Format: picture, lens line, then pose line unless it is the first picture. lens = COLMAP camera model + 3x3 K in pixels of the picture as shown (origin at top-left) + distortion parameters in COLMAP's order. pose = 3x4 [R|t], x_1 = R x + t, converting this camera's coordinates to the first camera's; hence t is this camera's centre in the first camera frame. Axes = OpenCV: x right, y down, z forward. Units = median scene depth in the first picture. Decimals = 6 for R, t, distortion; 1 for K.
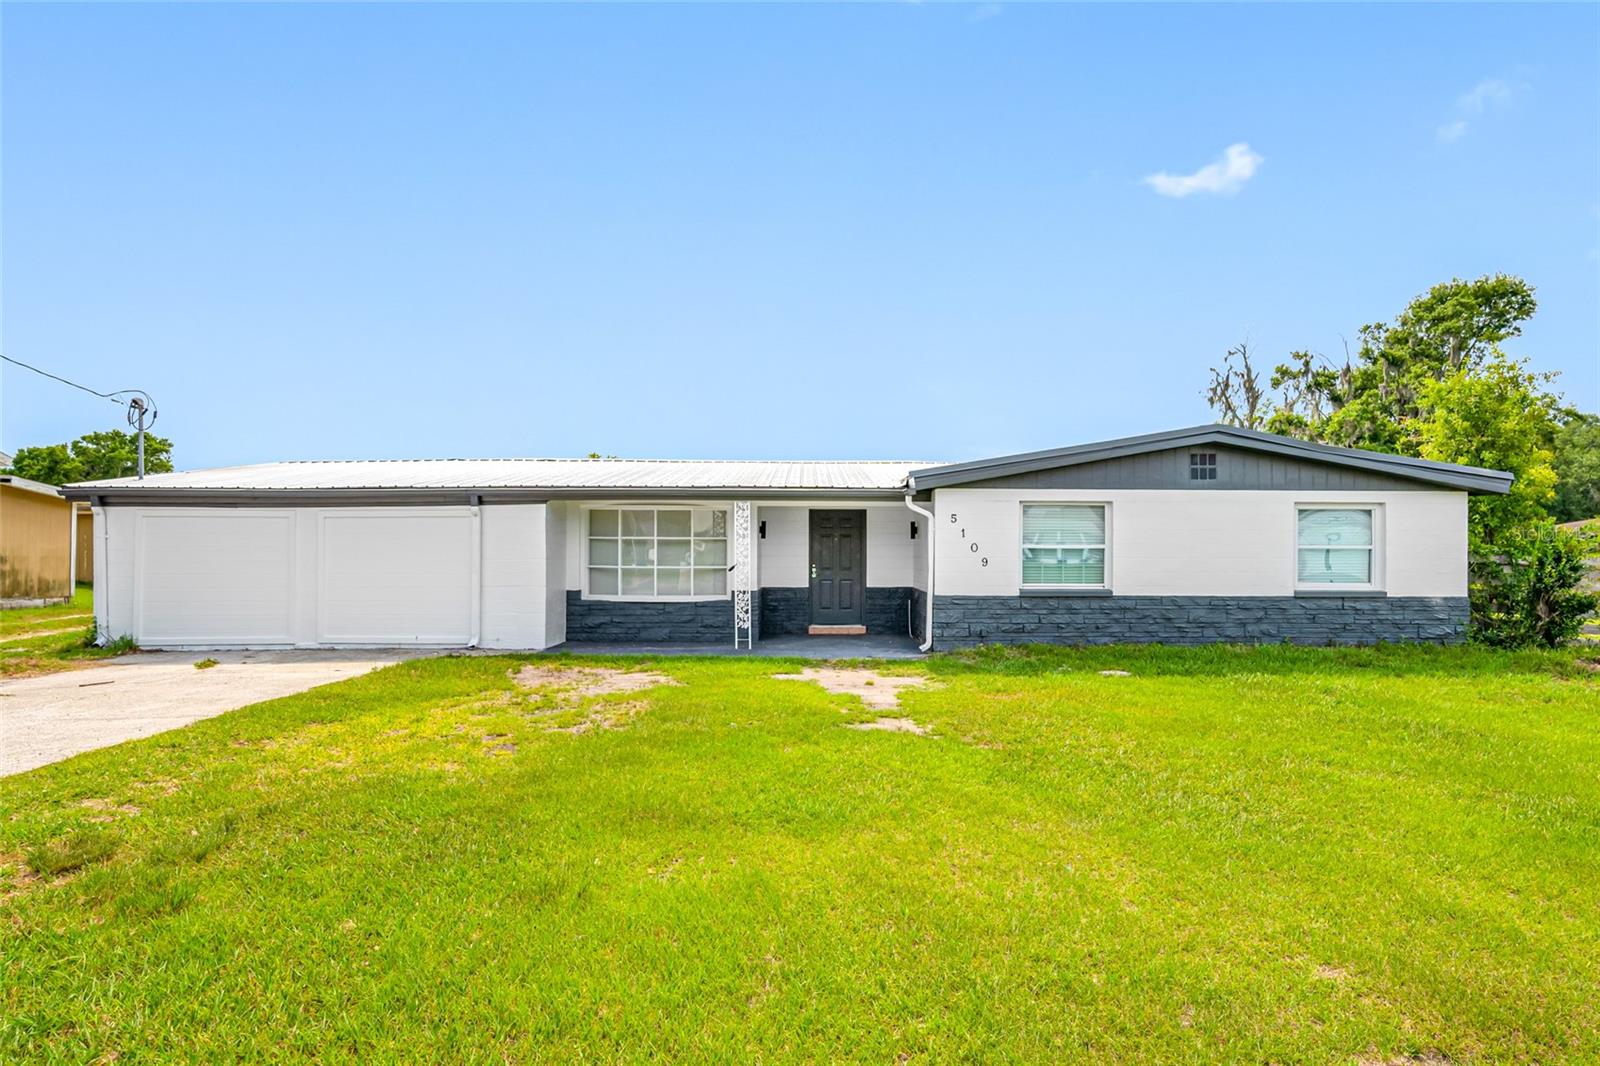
lens RADIAL K [[632.0, 0, 798.1], [0, 632.0, 538.2], [0, 0, 1]] dist [-0.000894, -0.000219]
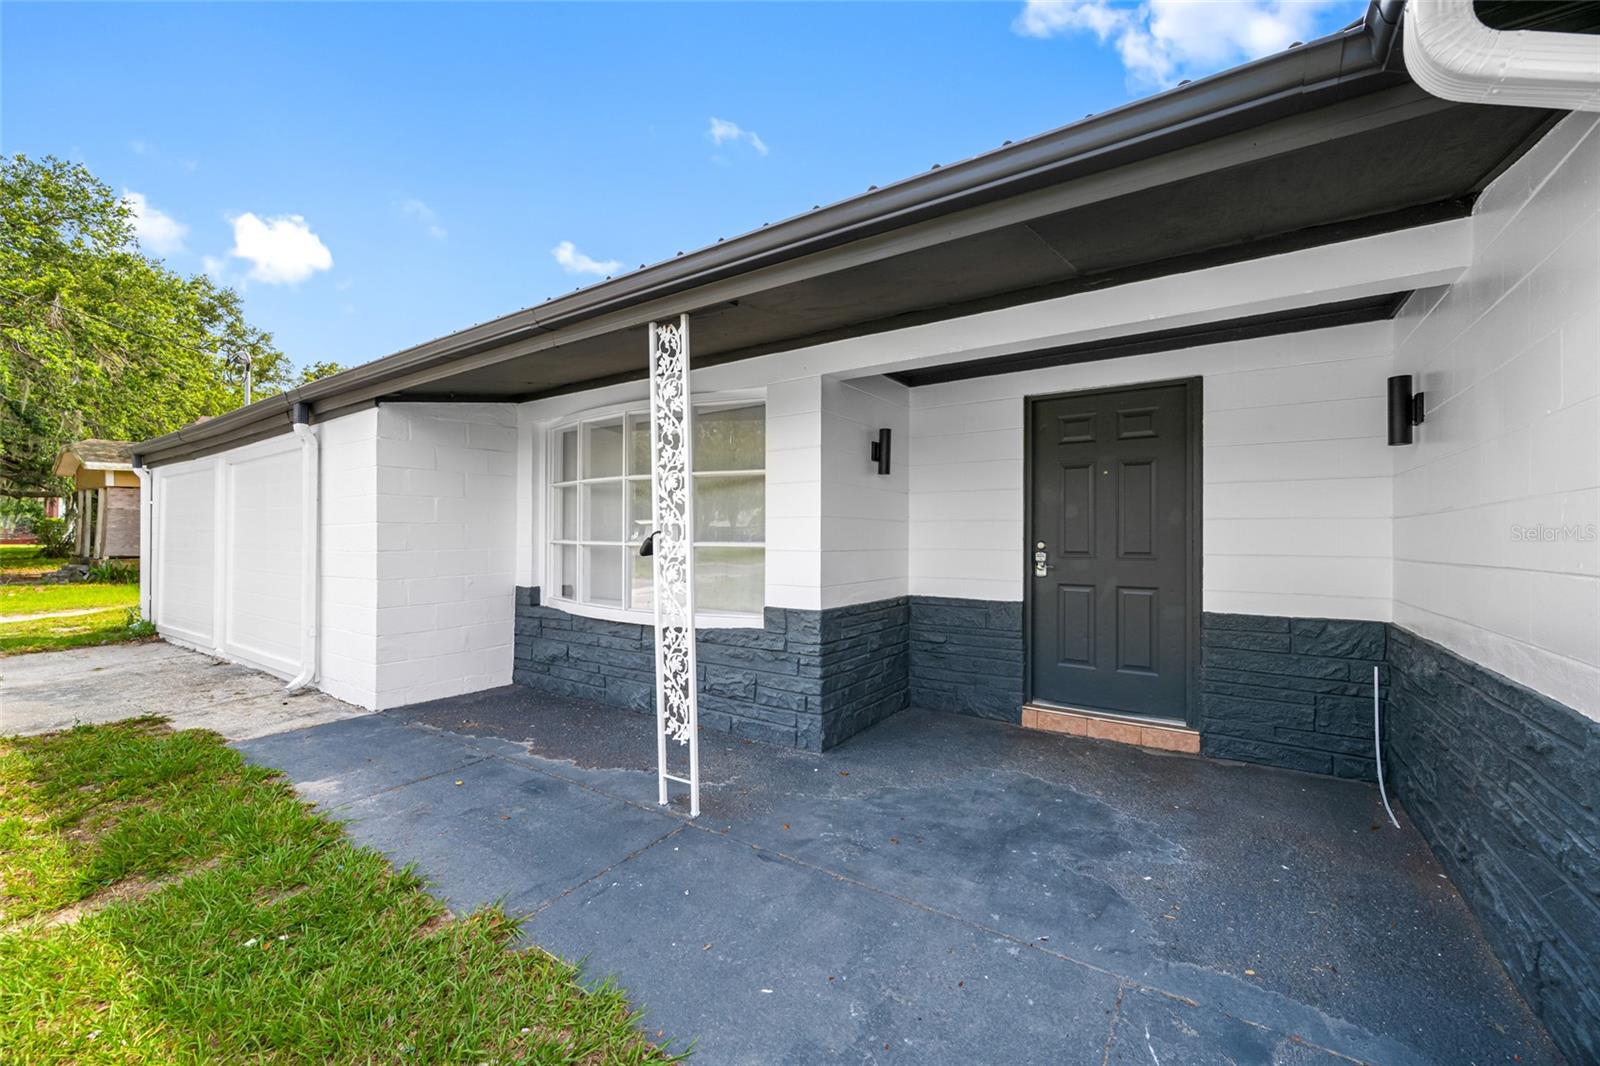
lens RADIAL K [[632.0, 0, 798.1], [0, 632.0, 538.2], [0, 0, 1]] dist [-0.000894, -0.000219]
pose [[0.866984, 0.002085, -0.498331, 0.095719], [0.007625, 0.999819, 0.017448, 0.033840], [0.498277, -0.018927, 0.866811, 0.648263]]
